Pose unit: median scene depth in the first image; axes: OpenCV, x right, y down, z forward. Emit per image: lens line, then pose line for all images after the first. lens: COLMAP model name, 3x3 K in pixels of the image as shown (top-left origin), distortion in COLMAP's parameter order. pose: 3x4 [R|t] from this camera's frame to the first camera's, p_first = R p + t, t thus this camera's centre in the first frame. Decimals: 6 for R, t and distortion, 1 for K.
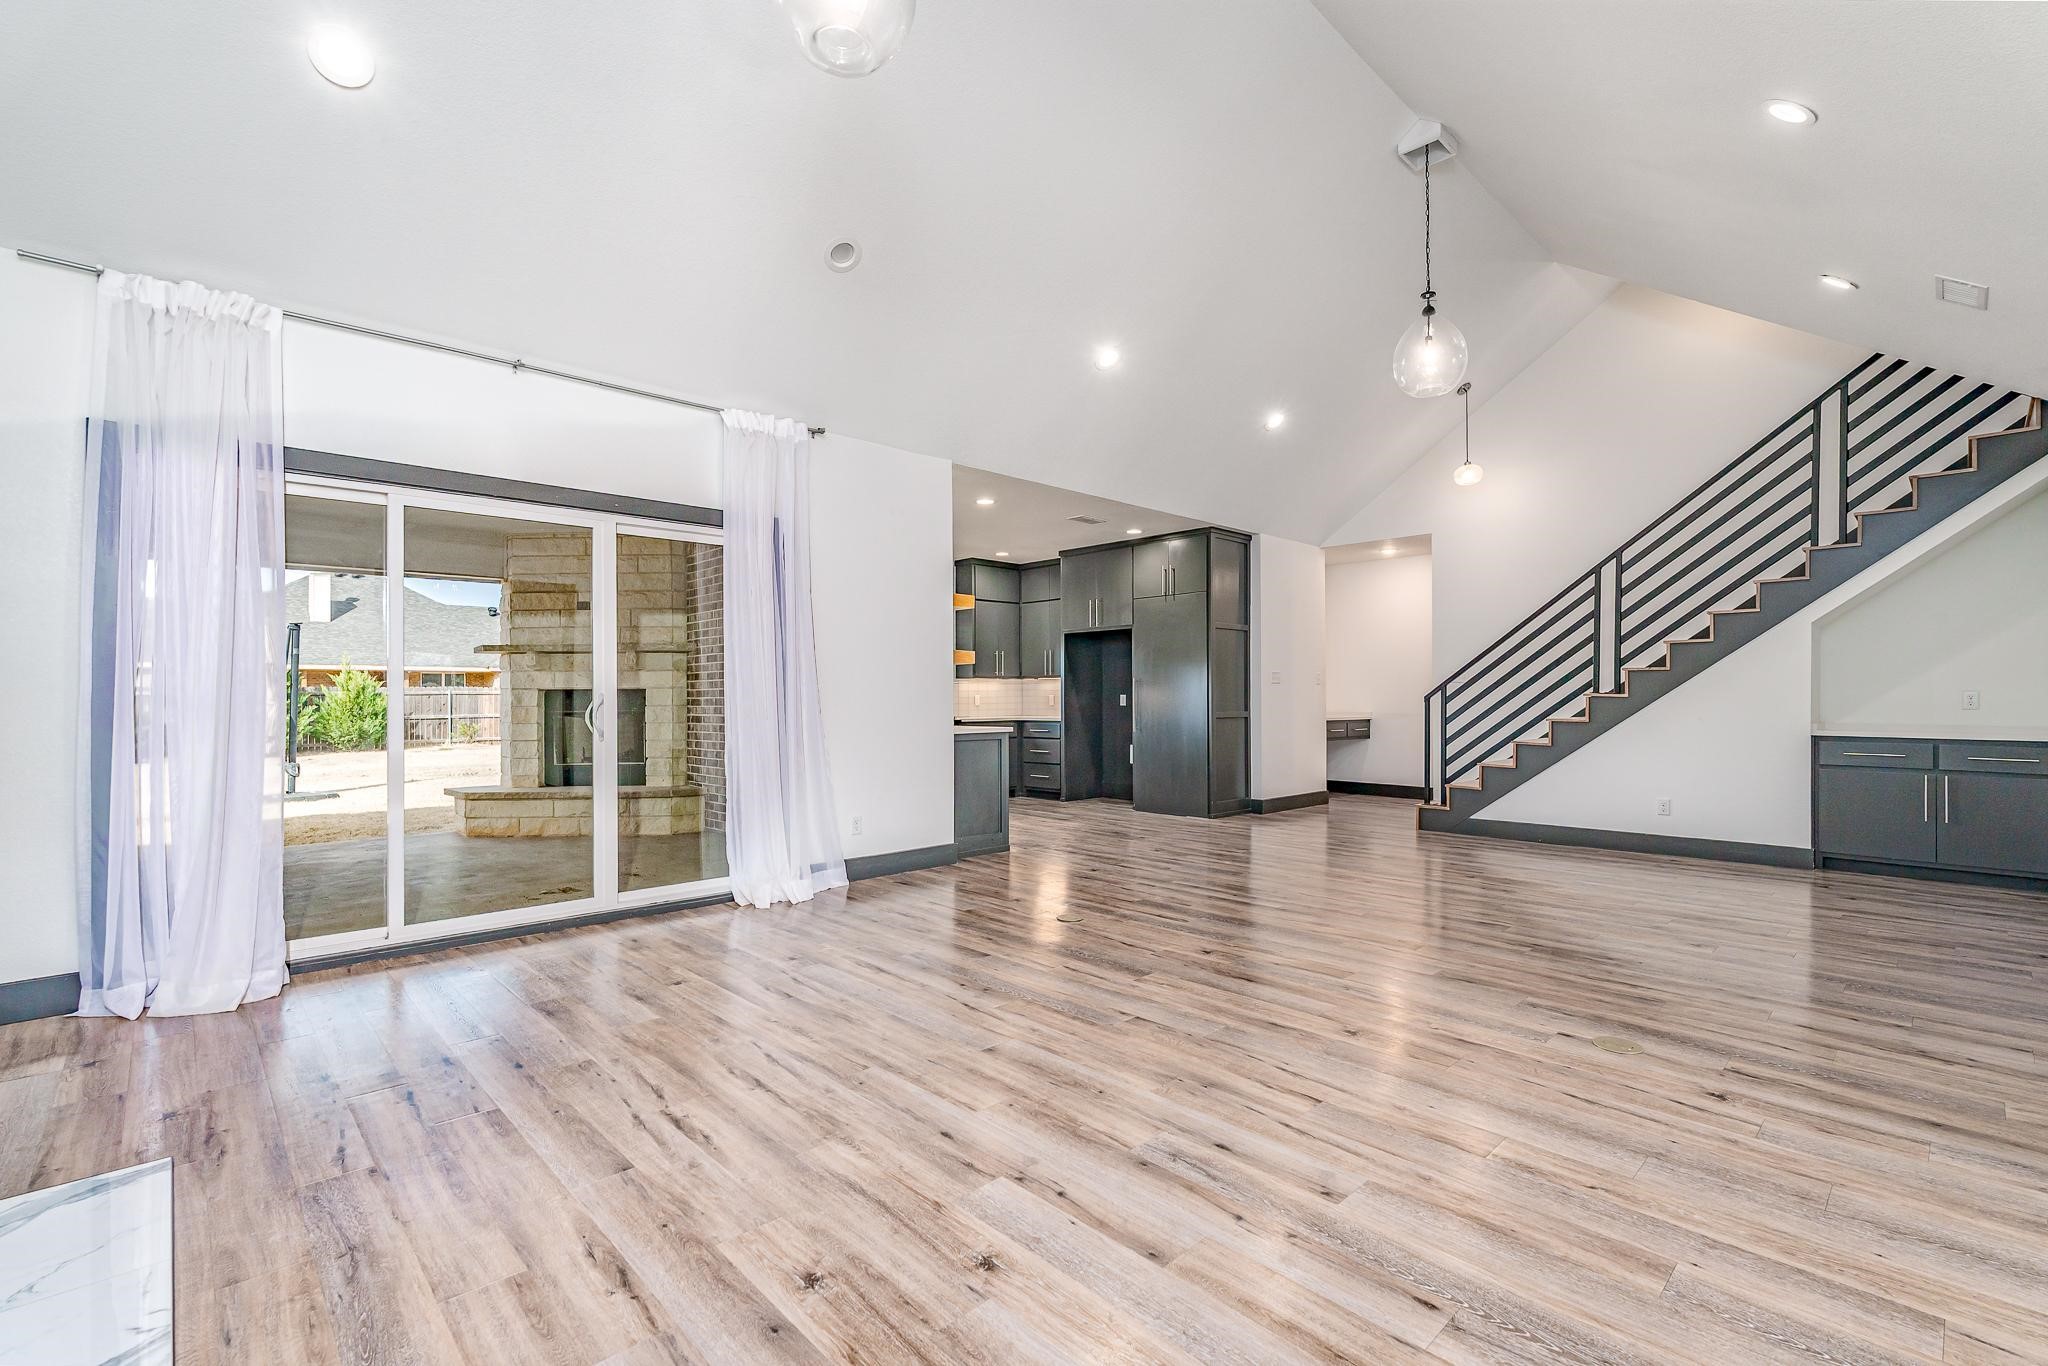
lens RADIAL K [[911.4, 0, 1032.6], [0, 911.4, 693.4], [0, 0, 1]] dist [-0.004261, -0.000025]
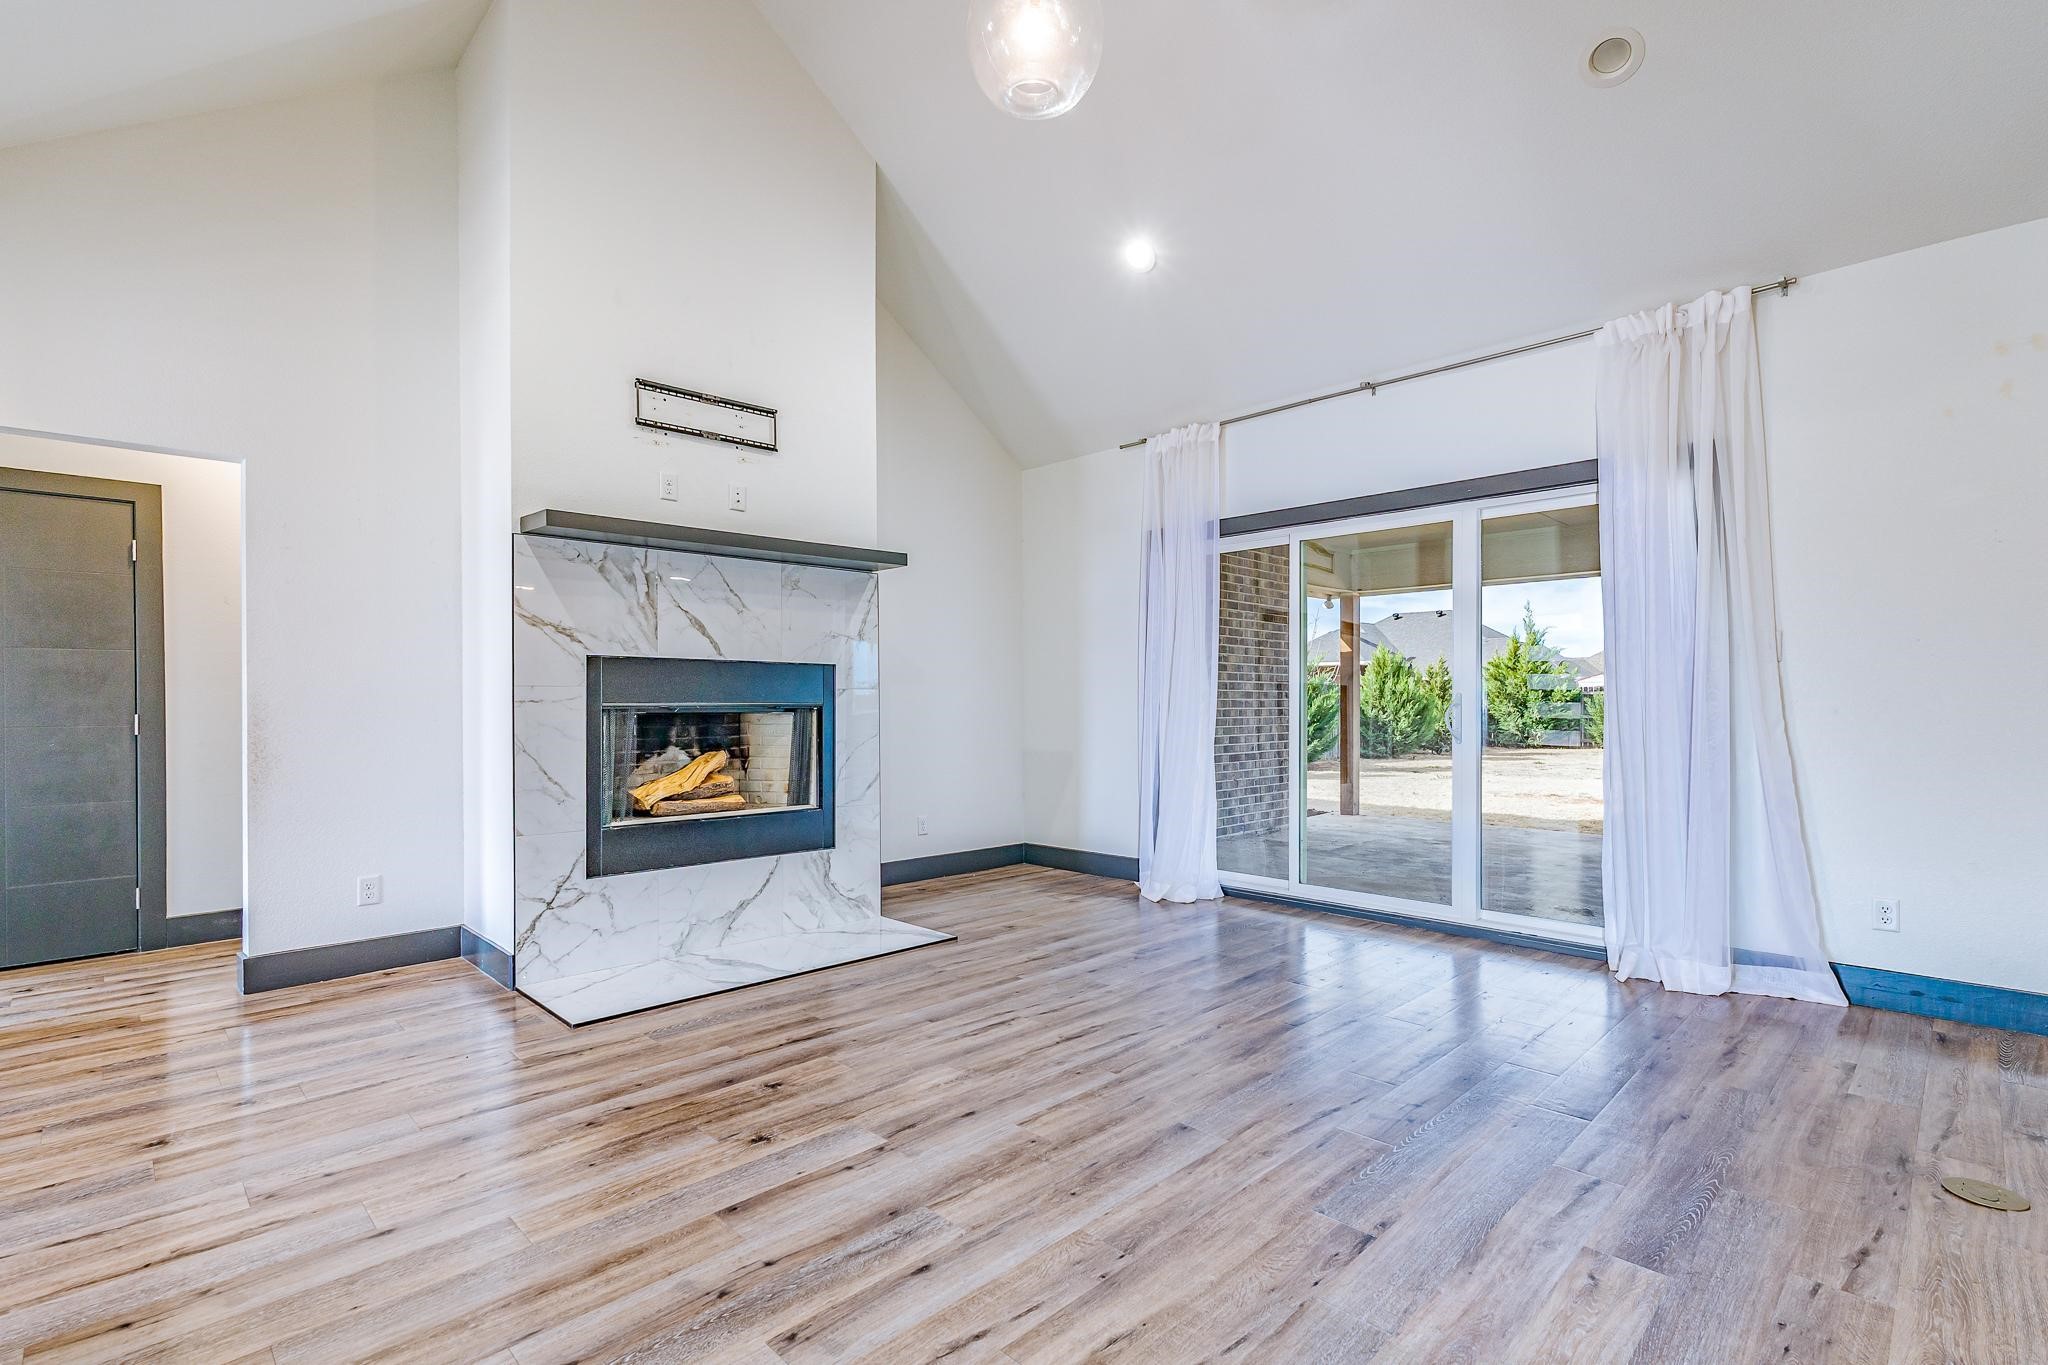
lens RADIAL K [[954.0, 0, 1028.6], [0, 954.0, 707.9], [0, 0, 1]] dist [0.002122, 0.000362]
pose [[0.012206, 0.011621, -0.999858, 1.189215], [0.005976, 0.999914, 0.011694, 0.001373], [0.999908, -0.006118, 0.012135, 1.249958]]
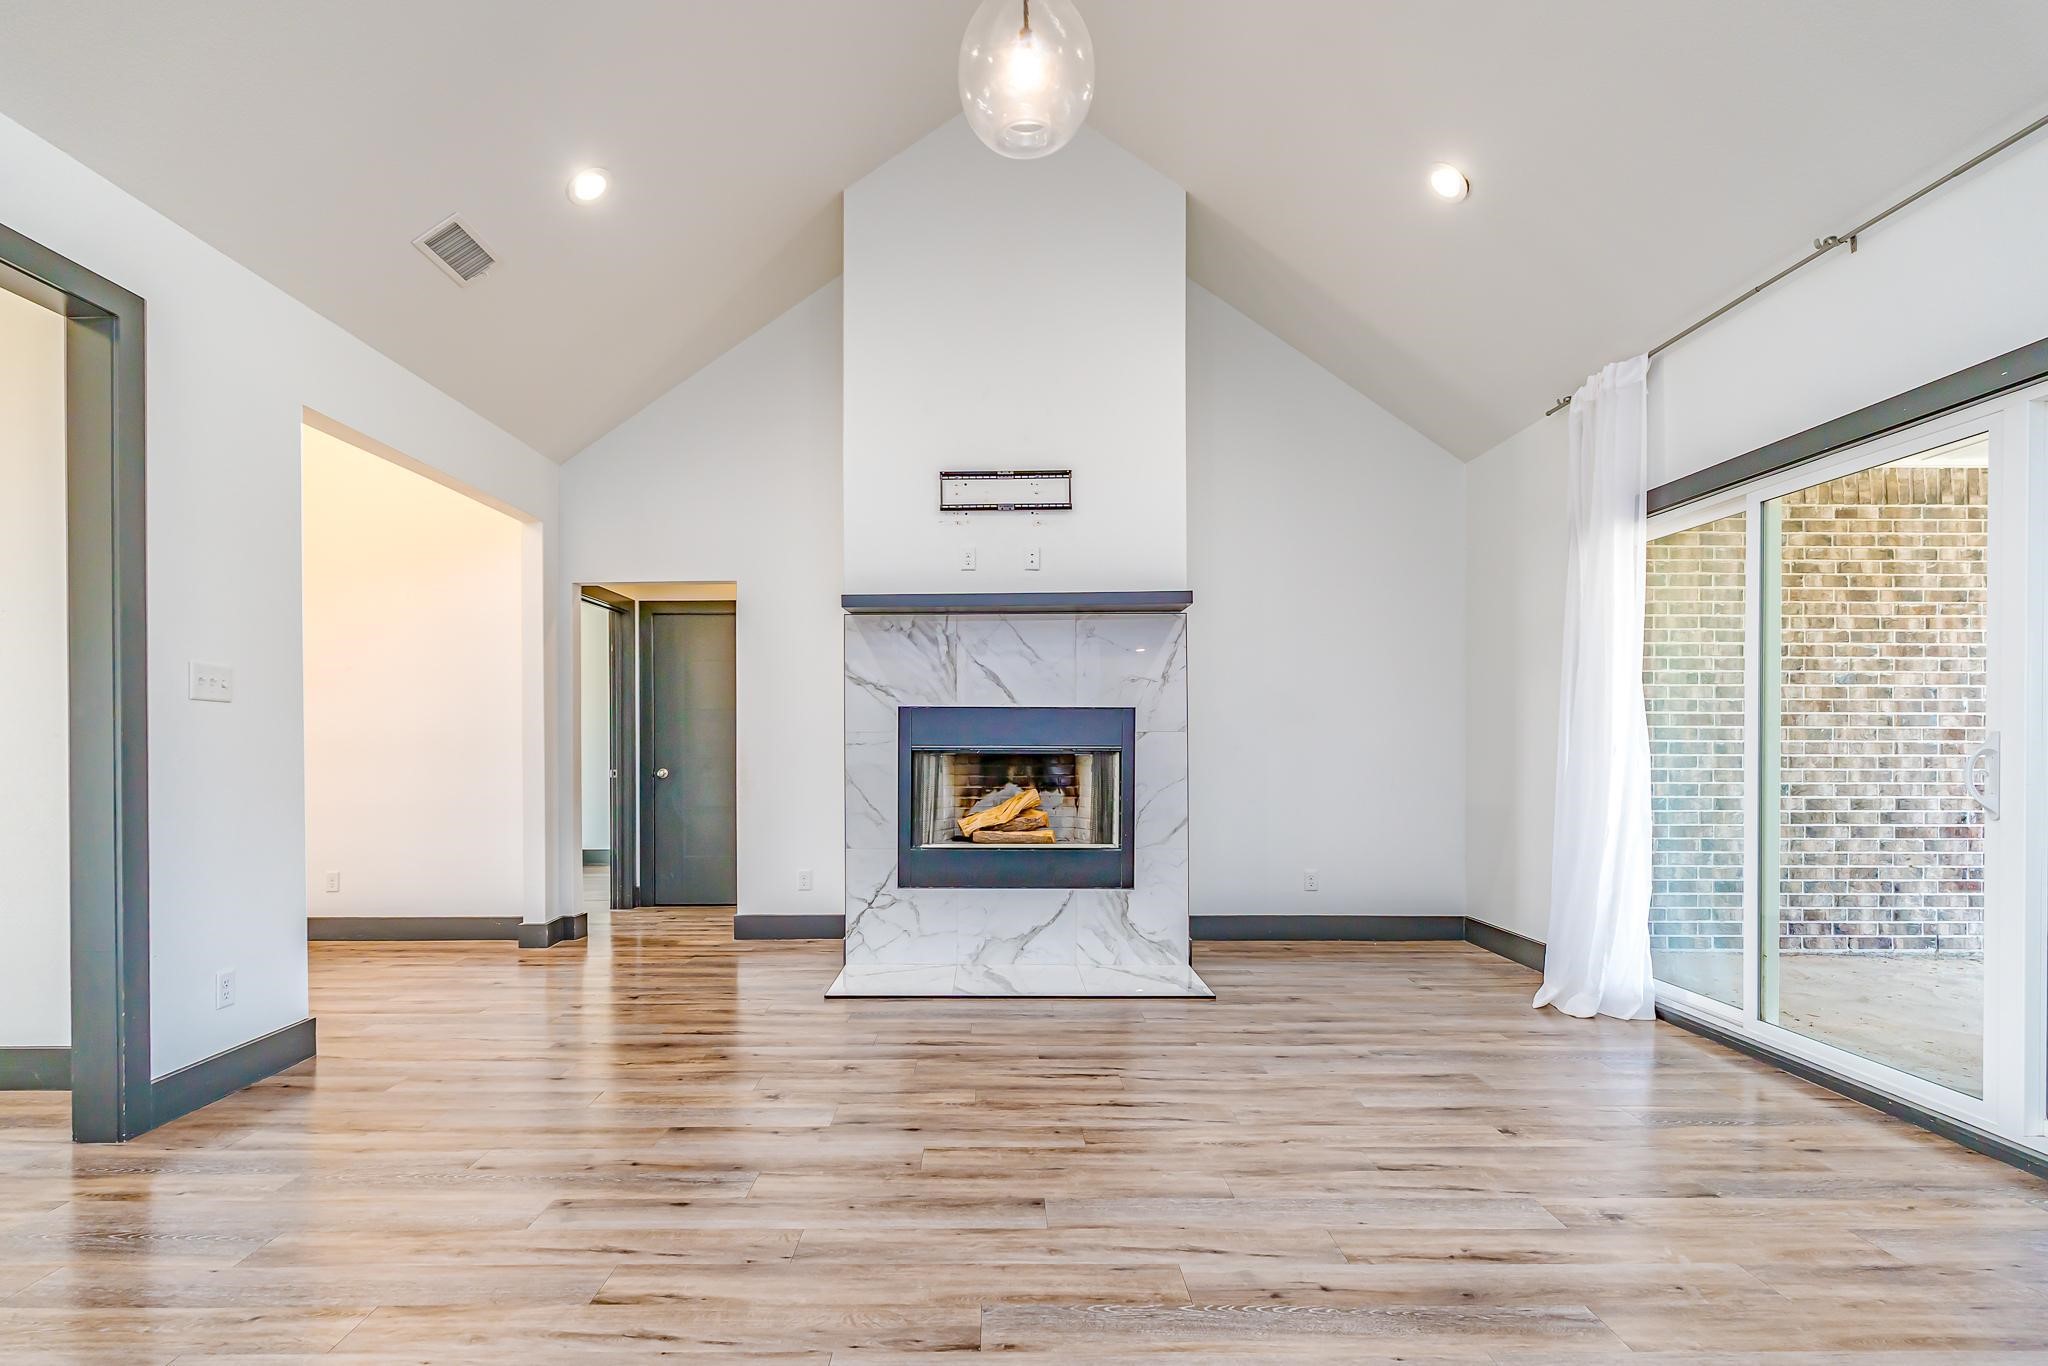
lens RADIAL K [[992.0, 0, 999.9], [0, 992.0, 752.0], [0, 0, 1]] dist [-0.000171, 0.000091]
pose [[-0.700333, 0.011503, -0.713724, 0.834513], [0.007002, 0.999933, 0.009246, 0.004124], [0.713782, 0.001478, -0.700366, 2.294550]]
